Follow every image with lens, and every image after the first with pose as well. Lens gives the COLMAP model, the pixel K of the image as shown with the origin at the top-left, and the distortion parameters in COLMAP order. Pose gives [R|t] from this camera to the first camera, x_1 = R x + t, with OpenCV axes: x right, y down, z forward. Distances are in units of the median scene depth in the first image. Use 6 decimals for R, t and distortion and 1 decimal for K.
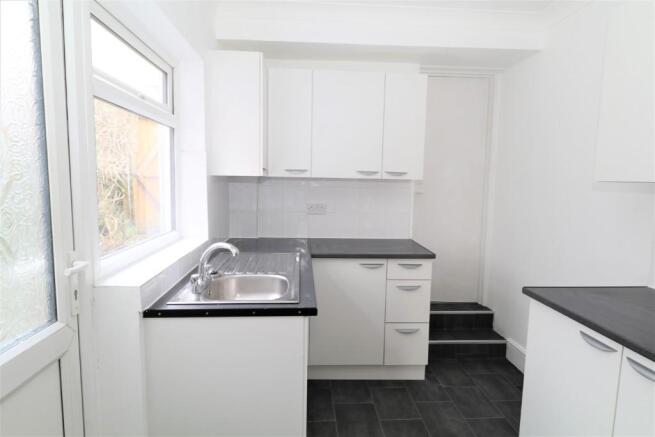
lens RADIAL K [[379.6, 0, 327.7], [0, 379.6, 219.3], [0, 0, 1]] dist [0.000801, -0.002644]
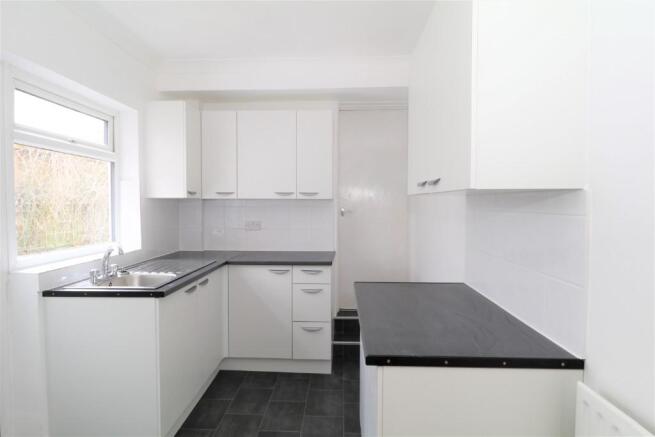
lens RADIAL K [[379.6, 0, 327.6], [0, 379.6, 219.4], [0, 0, 1]] dist [0.000801, -0.002644]
pose [[0.993671, -0.015134, -0.111307, 0.394167], [0.007542, 0.997635, -0.068316, 0.041637], [0.112078, 0.067044, 0.991435, -0.162822]]
